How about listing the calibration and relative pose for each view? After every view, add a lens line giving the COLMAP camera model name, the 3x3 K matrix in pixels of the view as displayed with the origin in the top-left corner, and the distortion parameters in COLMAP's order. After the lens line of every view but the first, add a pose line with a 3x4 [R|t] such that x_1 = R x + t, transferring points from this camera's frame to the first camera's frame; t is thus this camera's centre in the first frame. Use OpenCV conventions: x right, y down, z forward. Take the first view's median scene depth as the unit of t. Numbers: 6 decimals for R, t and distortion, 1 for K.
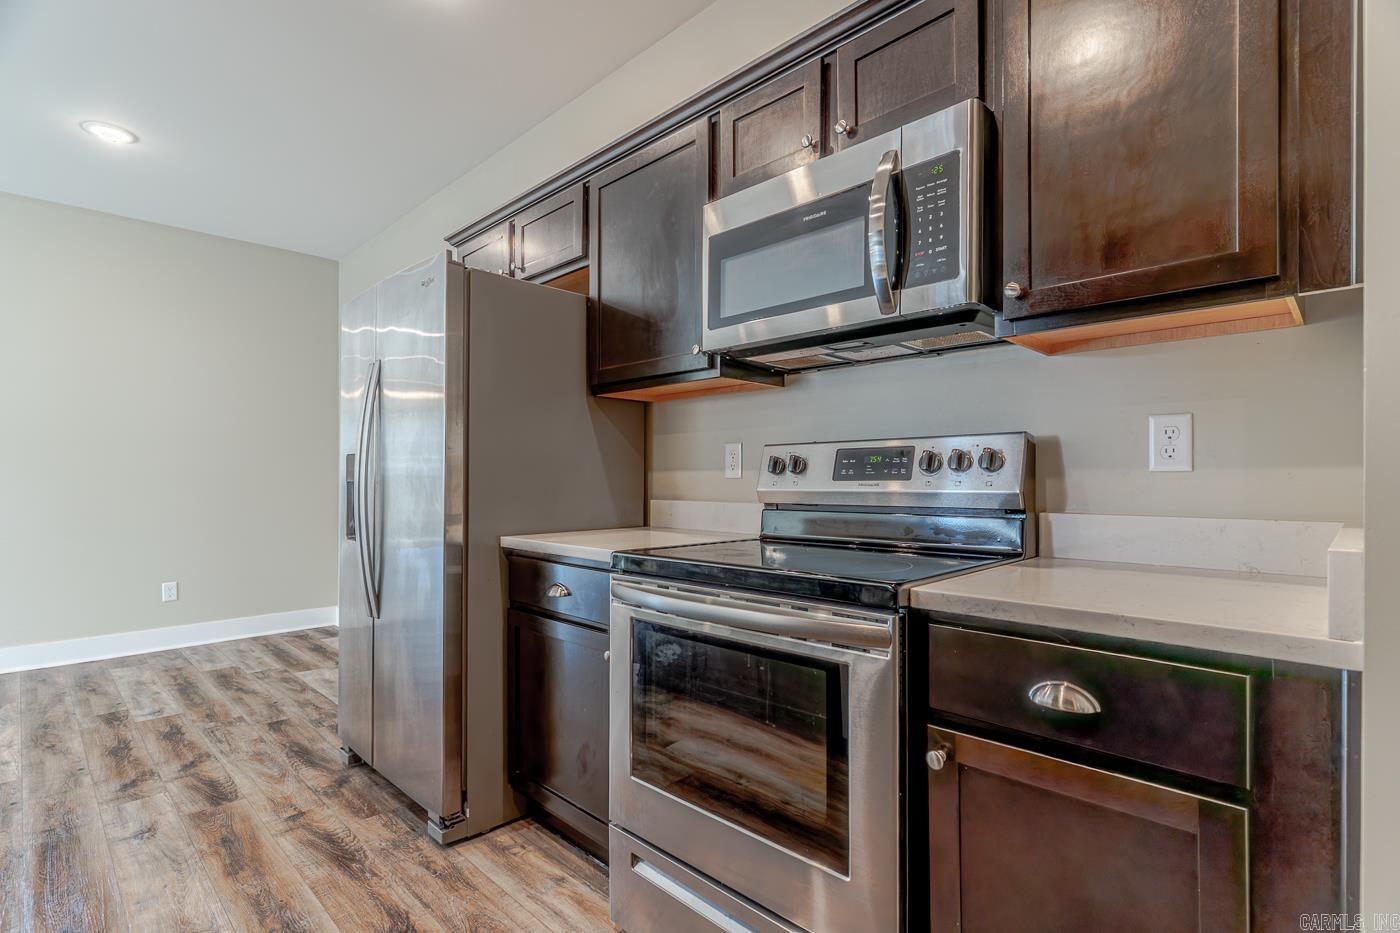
lens RADIAL K [[678.3, 0, 704.9], [0, 678.3, 474.5], [0, 0, 1]] dist [-0.001222, 0.000725]
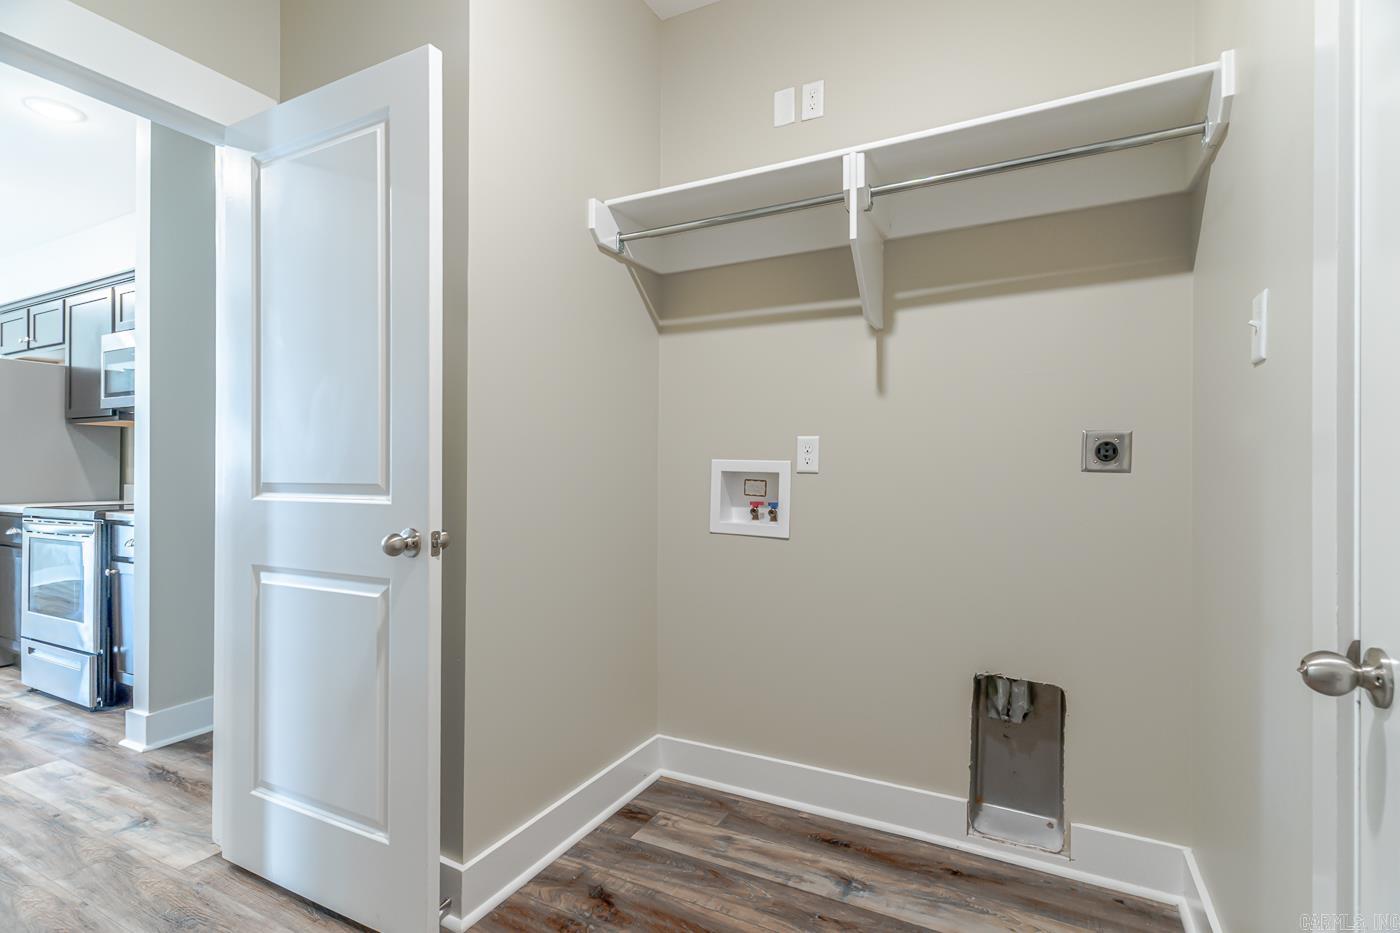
lens RADIAL K [[678.3, 0, 704.9], [0, 678.3, 474.5], [0, 0, 1]] dist [-0.001222, 0.000725]
pose [[0.955410, 0.001181, 0.295281, 1.065374], [-0.003123, 0.999976, 0.006106, -0.005447], [-0.295267, -0.006756, 0.955391, -1.371966]]
